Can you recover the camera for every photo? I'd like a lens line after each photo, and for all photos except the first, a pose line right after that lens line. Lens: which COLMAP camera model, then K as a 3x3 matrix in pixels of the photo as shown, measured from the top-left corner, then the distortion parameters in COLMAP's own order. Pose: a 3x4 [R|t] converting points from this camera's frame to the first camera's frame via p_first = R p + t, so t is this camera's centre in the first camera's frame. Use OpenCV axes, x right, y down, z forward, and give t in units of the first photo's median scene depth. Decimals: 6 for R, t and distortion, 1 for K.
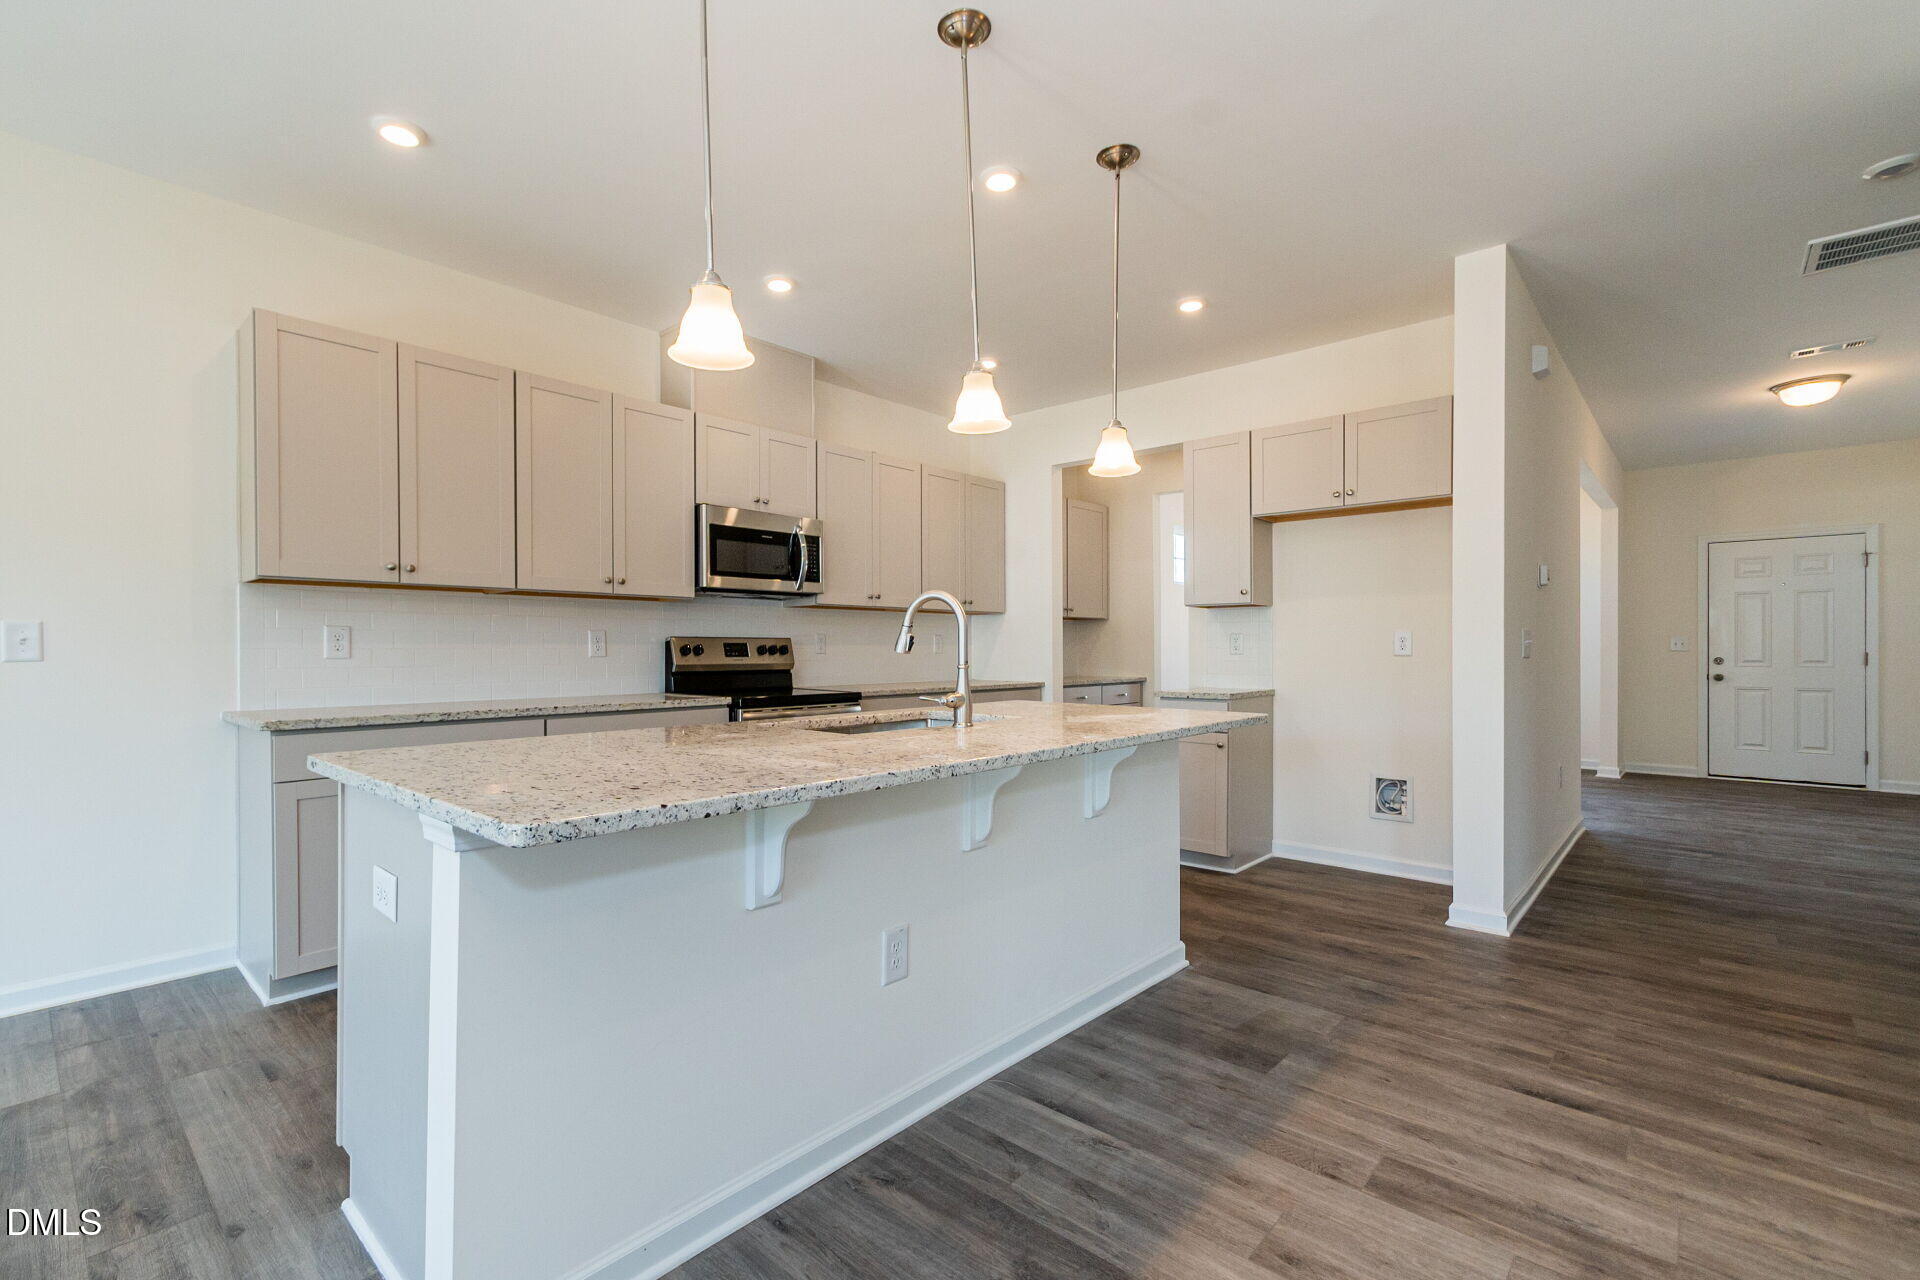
lens RADIAL K [[851.9, 0, 926.5], [0, 851.9, 651.0], [0, 0, 1]] dist [0.011536, 0.001484]
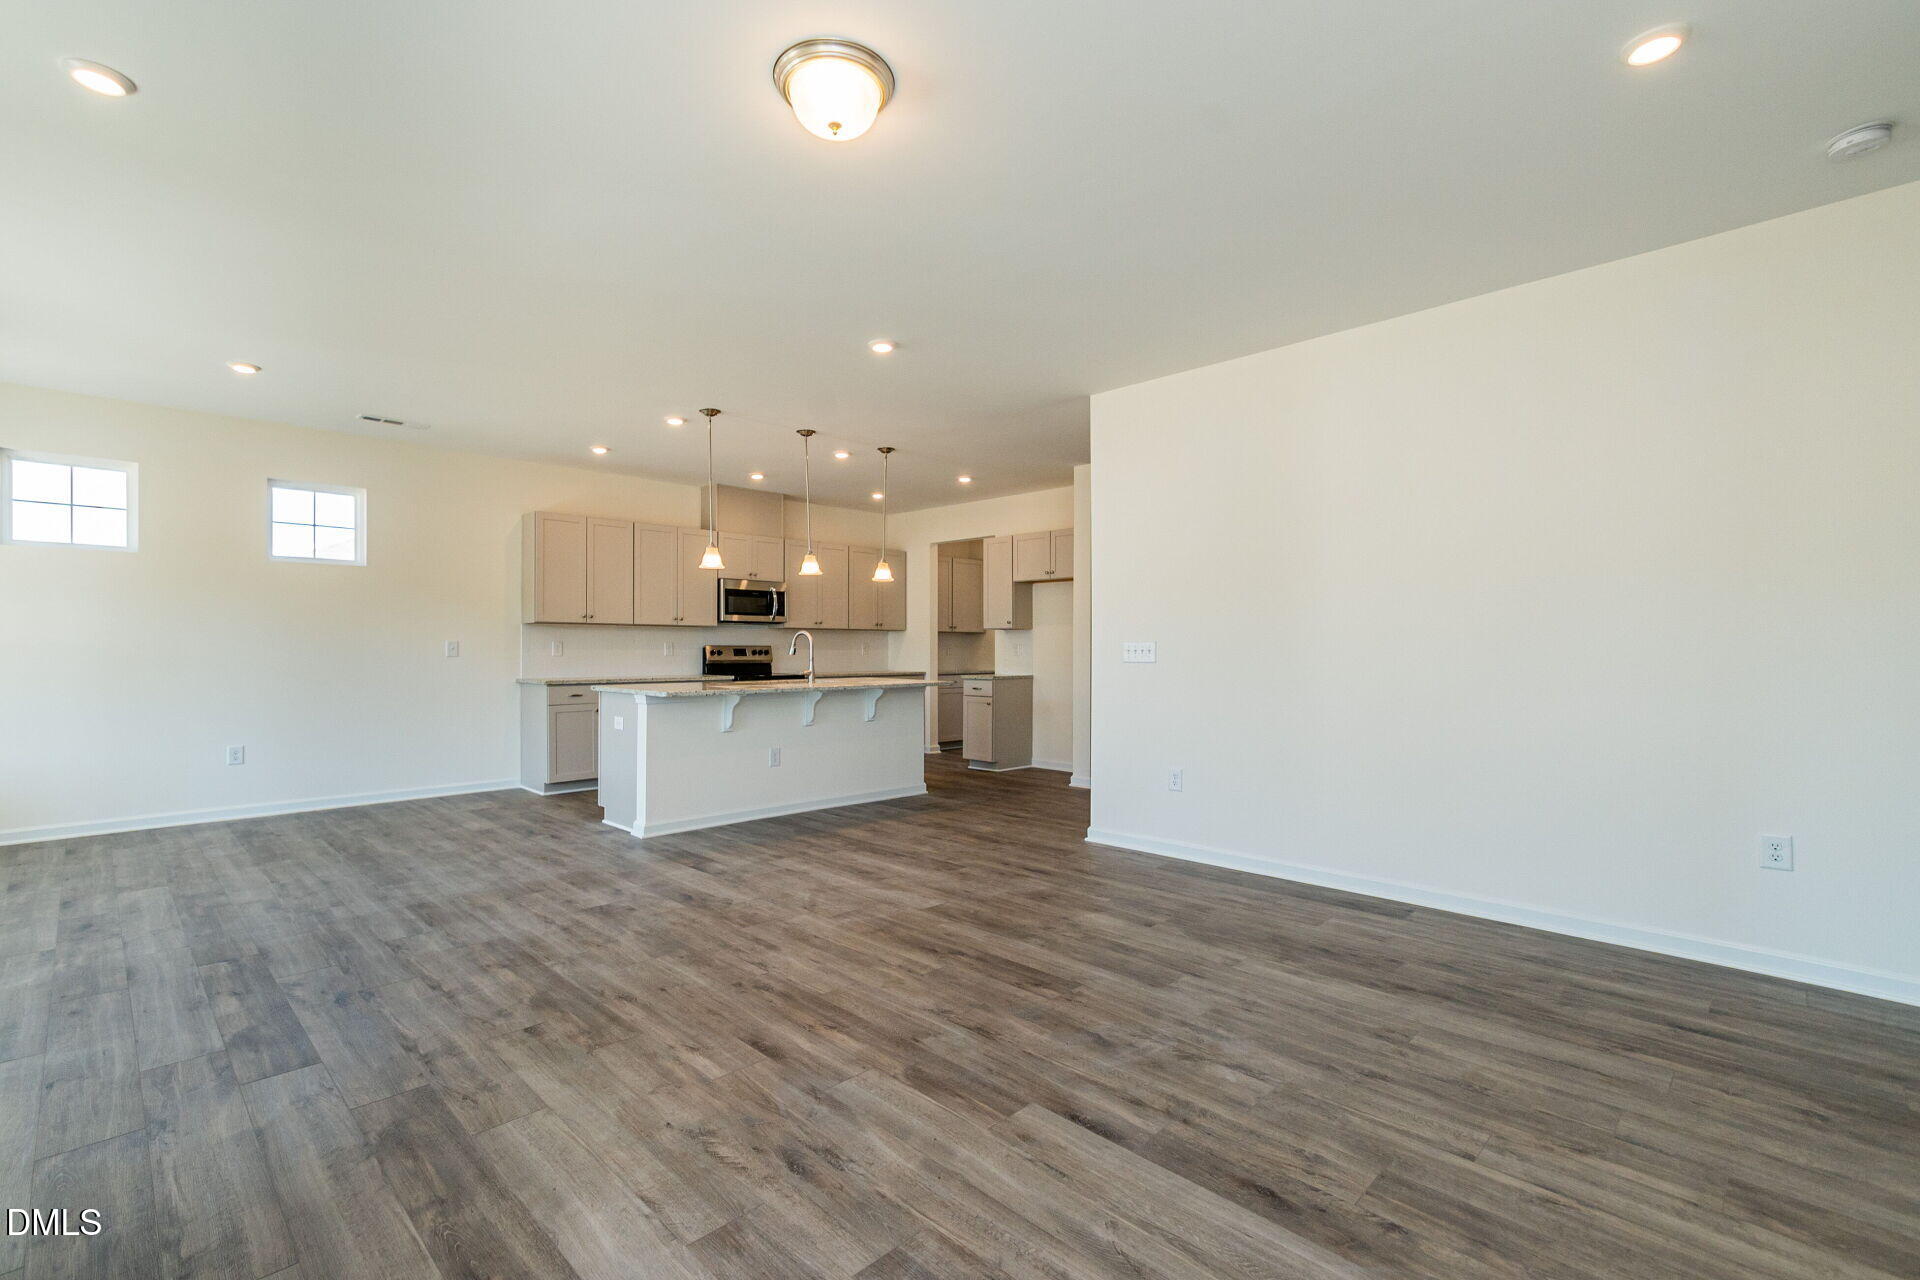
lens RADIAL K [[851.9, 0, 926.5], [0, 851.9, 651.0], [0, 0, 1]] dist [0.011536, 0.001484]
pose [[0.998776, 0.003586, -0.049326, 0.296771], [-0.003573, 0.999994, 0.000360, -0.006650], [0.049327, -0.000184, 0.998783, -0.909194]]
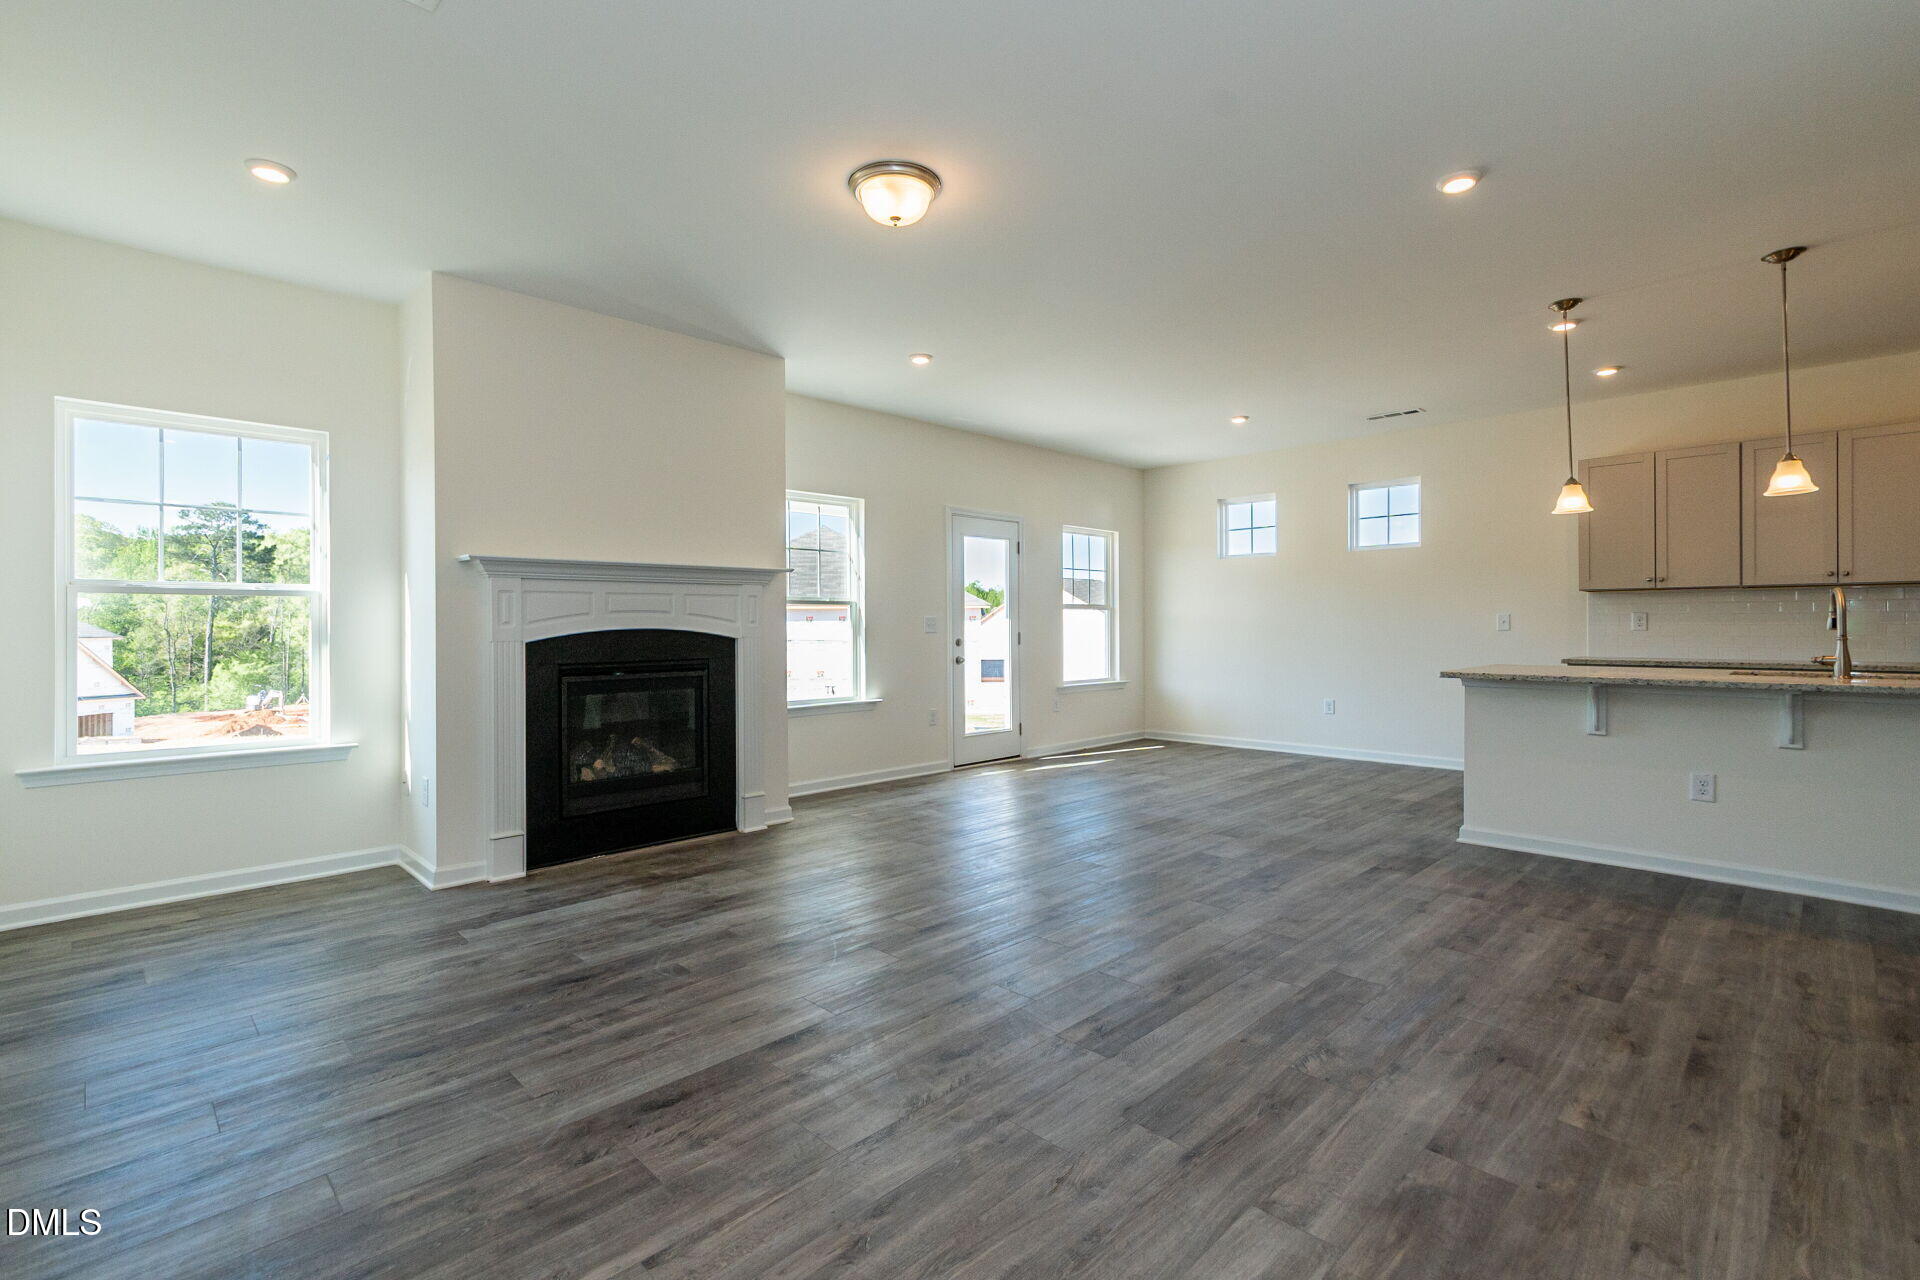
lens RADIAL K [[868.5, 0, 953.1], [0, 868.5, 623.2], [0, 0, 1]] dist [0.004171, 0.000211]
pose [[-0.044291, -0.000759, -0.999018, 0.937135], [0.001385, 0.999999, -0.000821, -0.005544], [0.999018, -0.001420, -0.044290, -0.280346]]
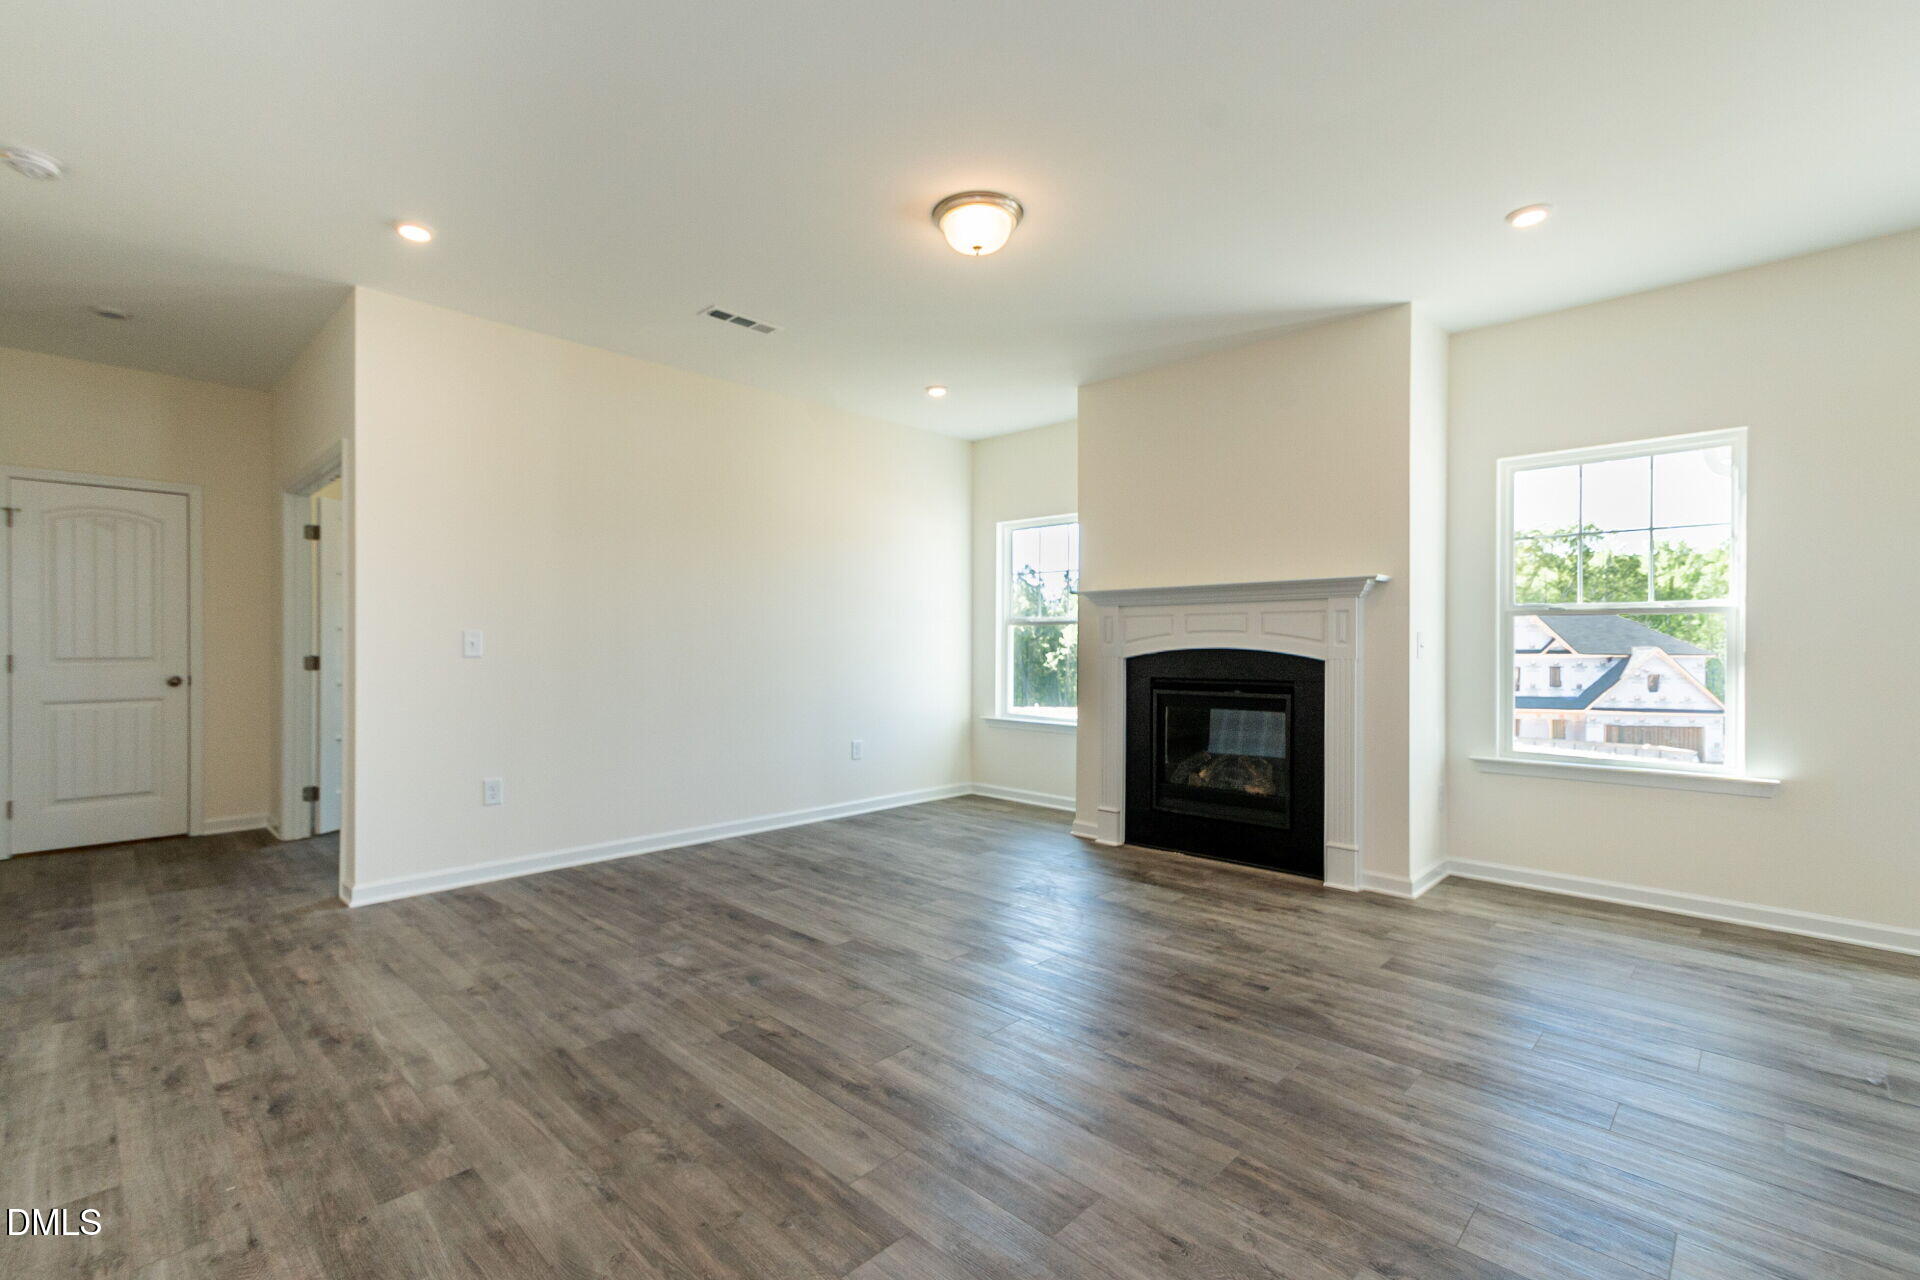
lens RADIAL K [[851.9, 0, 926.5], [0, 851.9, 651.0], [0, 0, 1]] dist [0.011536, 0.001484]
pose [[-0.999276, -0.002811, 0.037952, 0.225345], [-0.002413, 0.999942, 0.010512, -0.007177], [-0.037979, 0.010413, -0.999224, 0.375730]]
